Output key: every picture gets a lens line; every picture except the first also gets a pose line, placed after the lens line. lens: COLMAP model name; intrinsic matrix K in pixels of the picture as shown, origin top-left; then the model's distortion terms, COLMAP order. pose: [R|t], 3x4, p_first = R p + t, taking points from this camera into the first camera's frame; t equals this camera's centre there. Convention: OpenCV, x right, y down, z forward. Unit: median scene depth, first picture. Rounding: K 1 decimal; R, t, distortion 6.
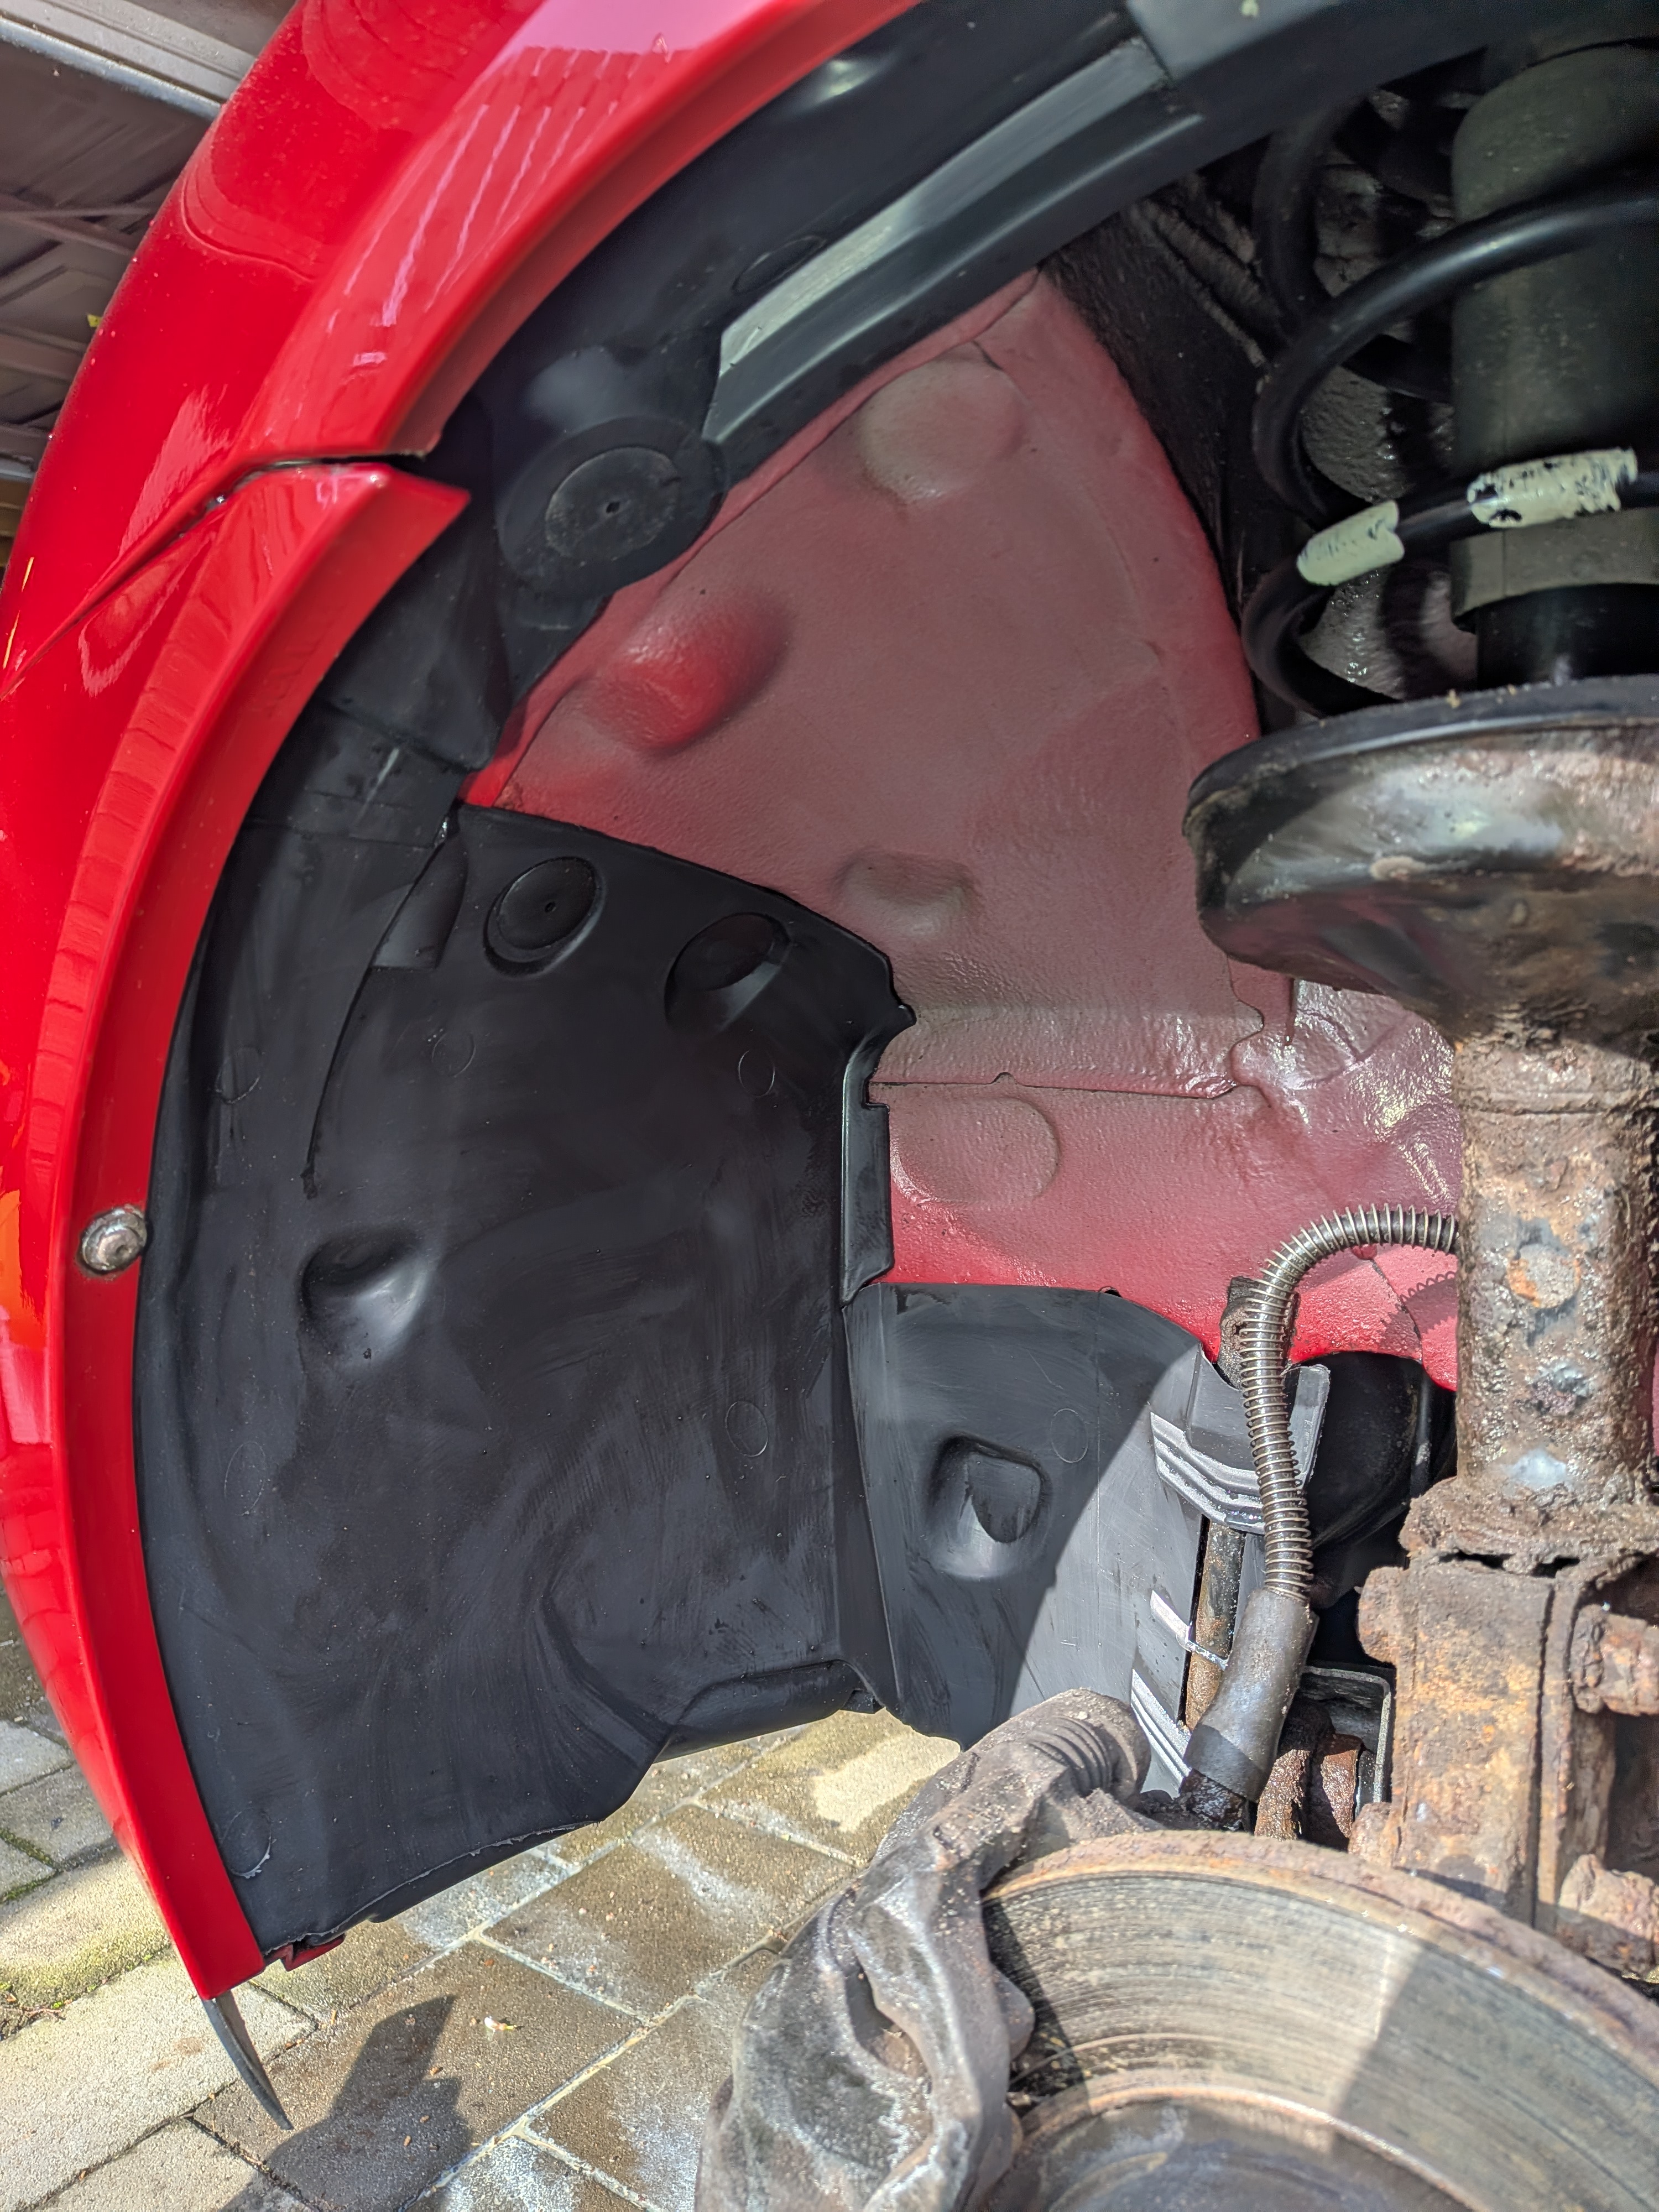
lens RADIAL K [[1595.1, 0, 829.5], [0, 1595.1, 1106.0], [0, 0, 1]] dist [0.038795, -0.069882]
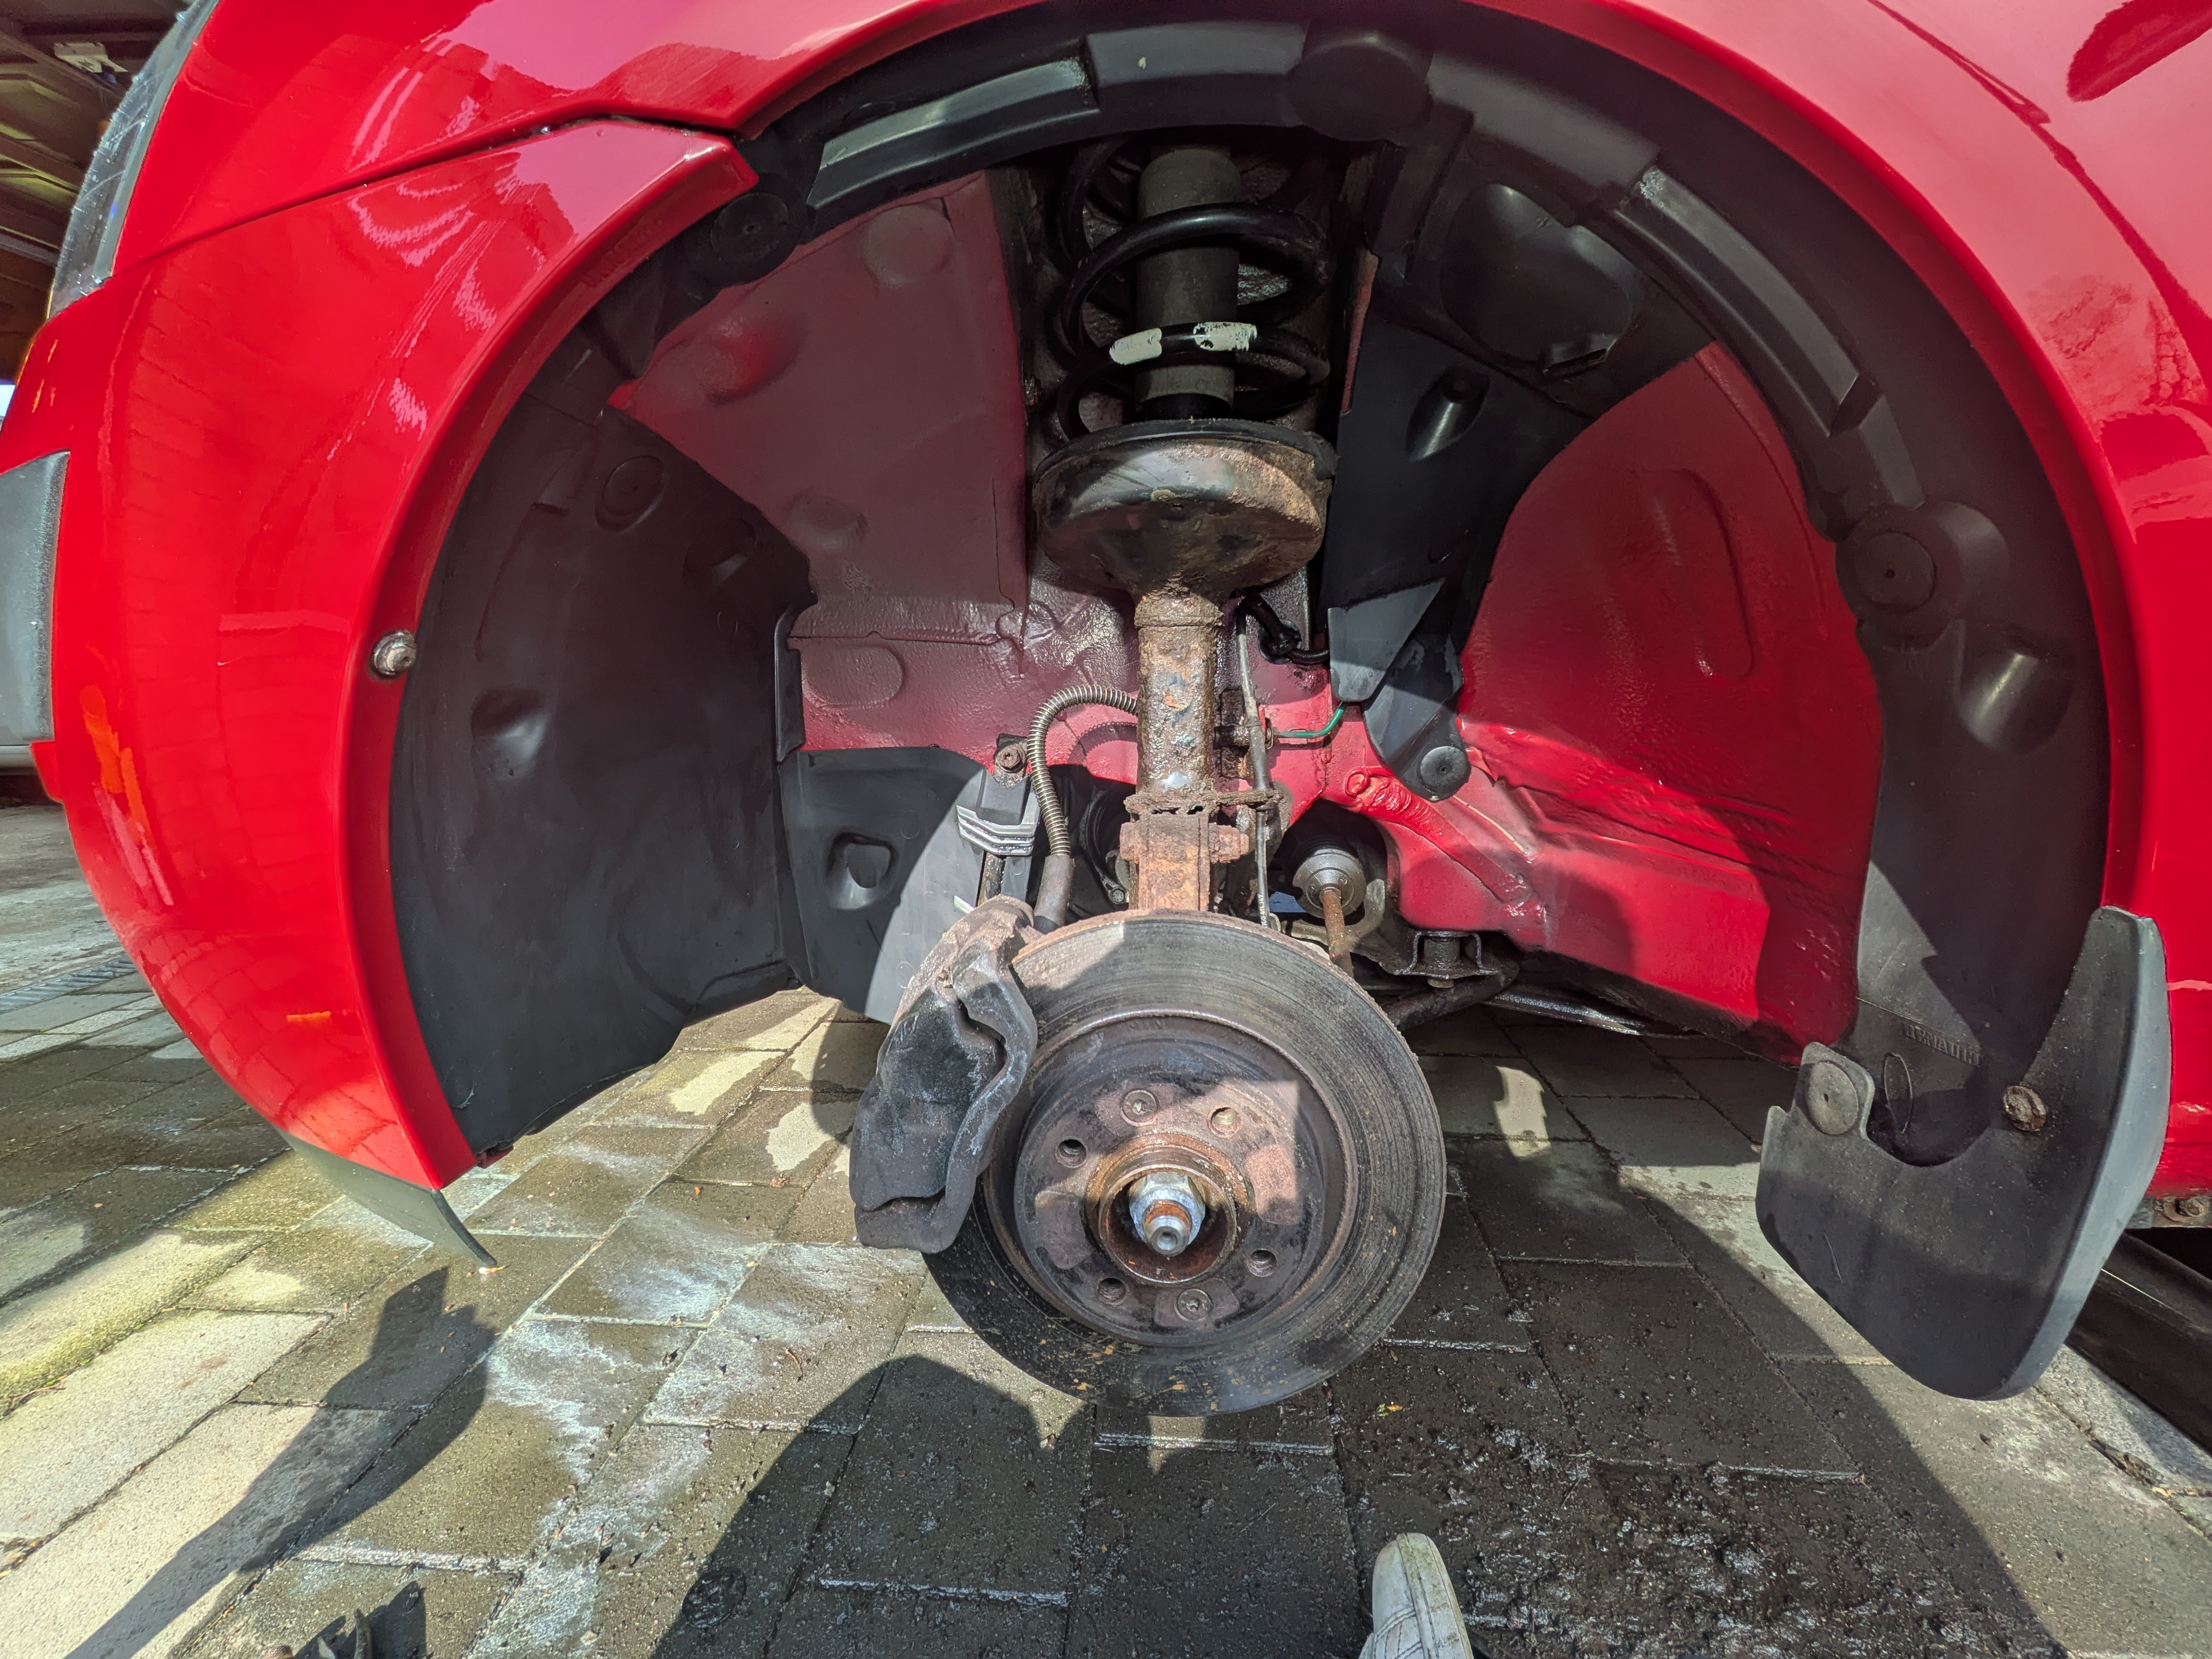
lens RADIAL K [[871.8, 0, 1110.9], [0, 871.8, 816.2], [0, 0, 1]] dist [0.000183, -0.000471]
pose [[0.832674, -0.054167, 0.551108, -0.271554], [0.010828, 0.996607, 0.081593, 0.133796], [-0.553658, -0.061973, 0.830435, -0.015784]]
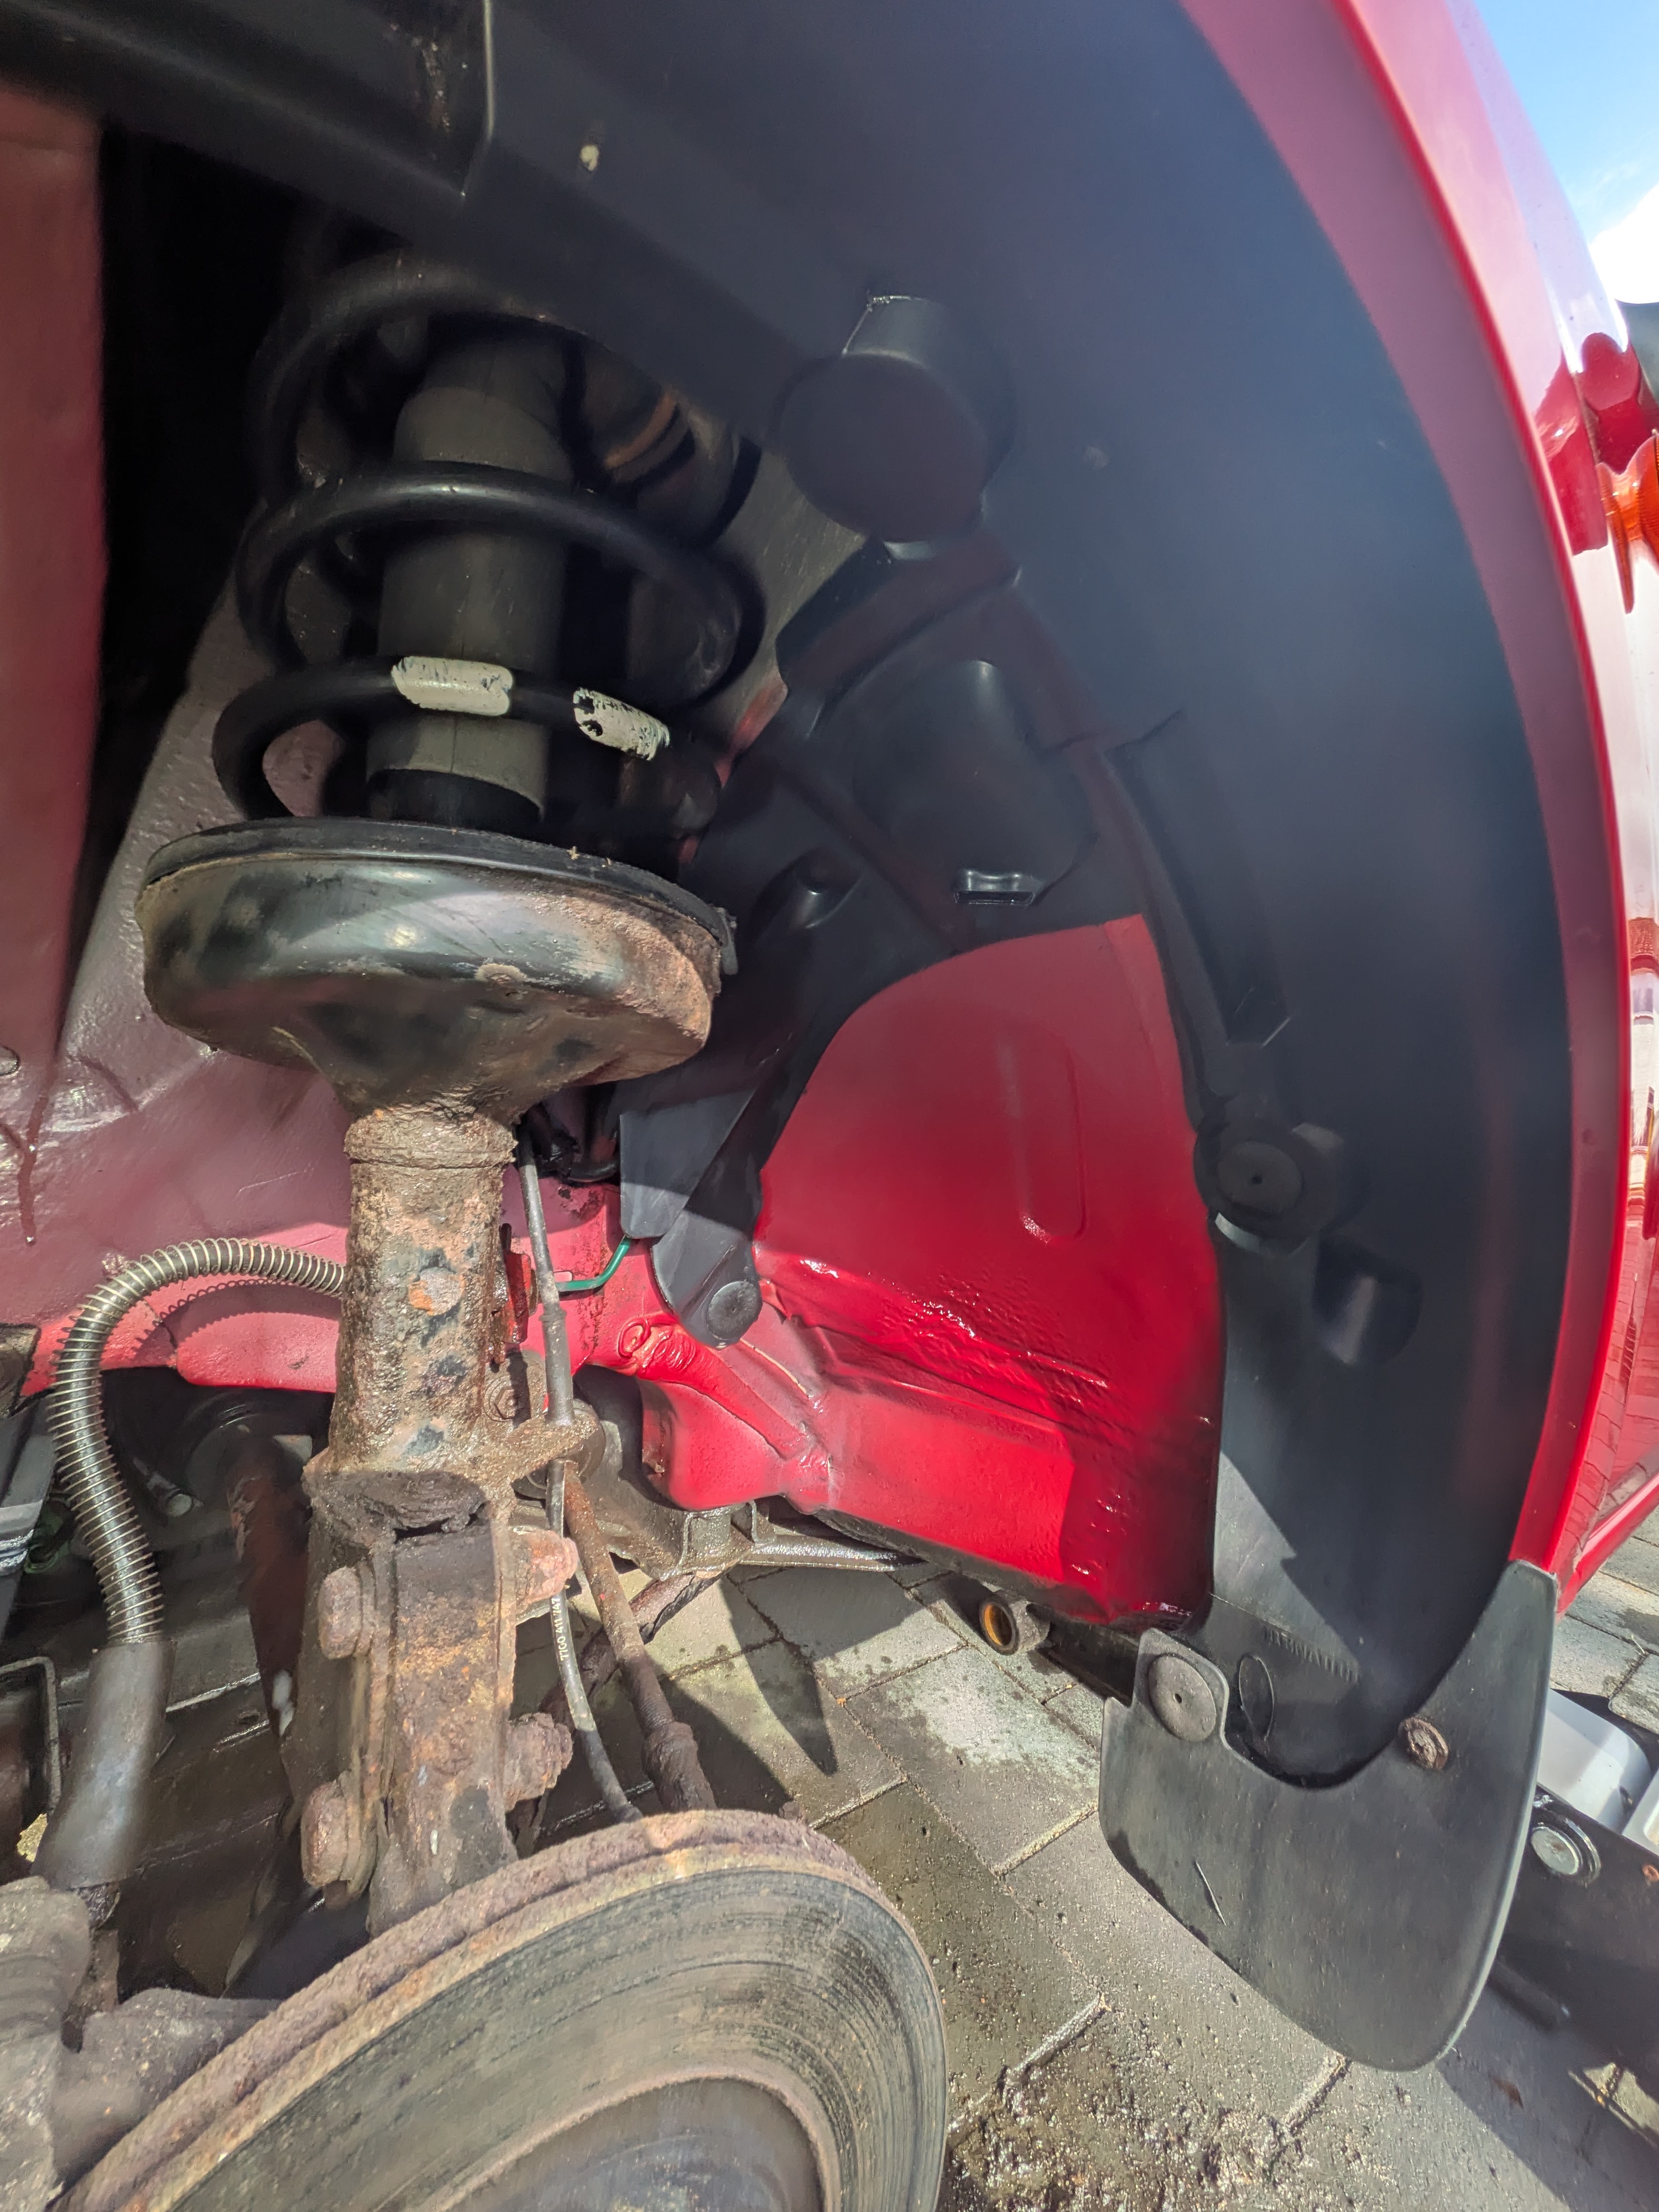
lens RADIAL K [[871.8, 0, 834.5], [0, 871.8, 1106.5], [0, 0, 1]] dist [0.000183, -0.000471]
pose [[0.264205, 0.041518, 0.963573, -0.127305], [-0.029751, 0.998948, -0.034885, -0.023107], [-0.964008, -0.019451, 0.265162, 0.381372]]
